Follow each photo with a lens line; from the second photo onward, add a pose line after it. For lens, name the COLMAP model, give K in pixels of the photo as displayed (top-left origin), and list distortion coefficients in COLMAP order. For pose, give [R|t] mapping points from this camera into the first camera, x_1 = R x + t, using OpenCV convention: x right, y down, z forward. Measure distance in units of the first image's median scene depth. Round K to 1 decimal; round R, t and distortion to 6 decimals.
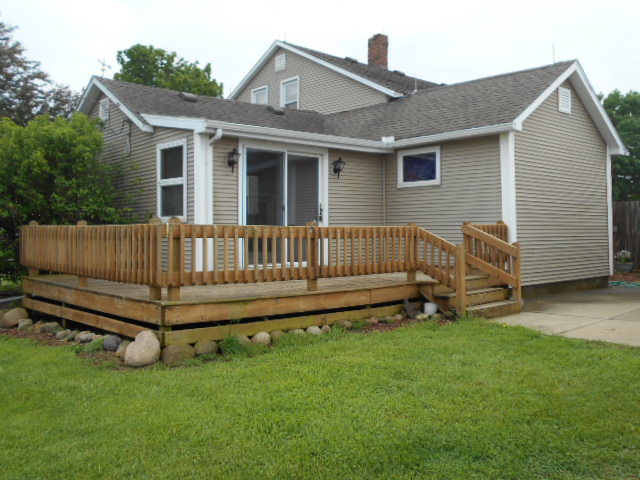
lens RADIAL K [[601.6, 0, 320.0], [0, 601.6, 240.0], [0, 0, 1]] dist [-0.011654, -0.005563]
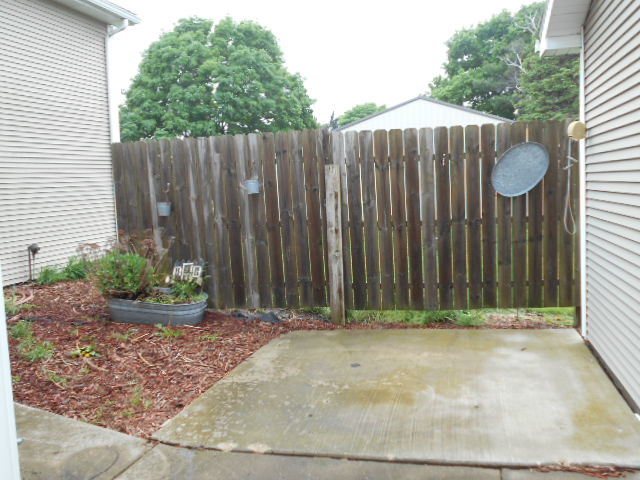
lens RADIAL K [[601.6, 0, 320.0], [0, 601.6, 240.0], [0, 0, 1]] dist [-0.011654, -0.005563]
pose [[0.842885, -0.078894, 0.532279, 0.793489], [0.044156, 0.995998, 0.077704, -0.053156], [-0.536279, -0.041992, 0.842996, 1.323959]]
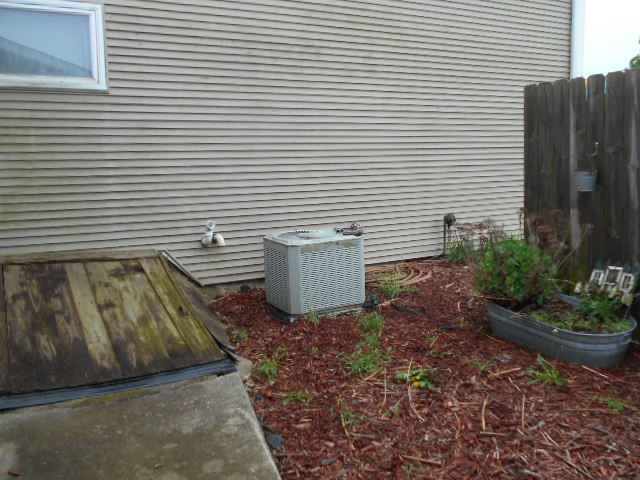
lens RADIAL K [[601.6, 0, 320.0], [0, 601.6, 240.0], [0, 0, 1]] dist [-0.011654, -0.005563]
pose [[0.970873, 0.011154, -0.239335, 0.958030], [0.016711, 0.993331, 0.114083, -0.054165], [0.239011, -0.114760, 0.964212, 1.553610]]
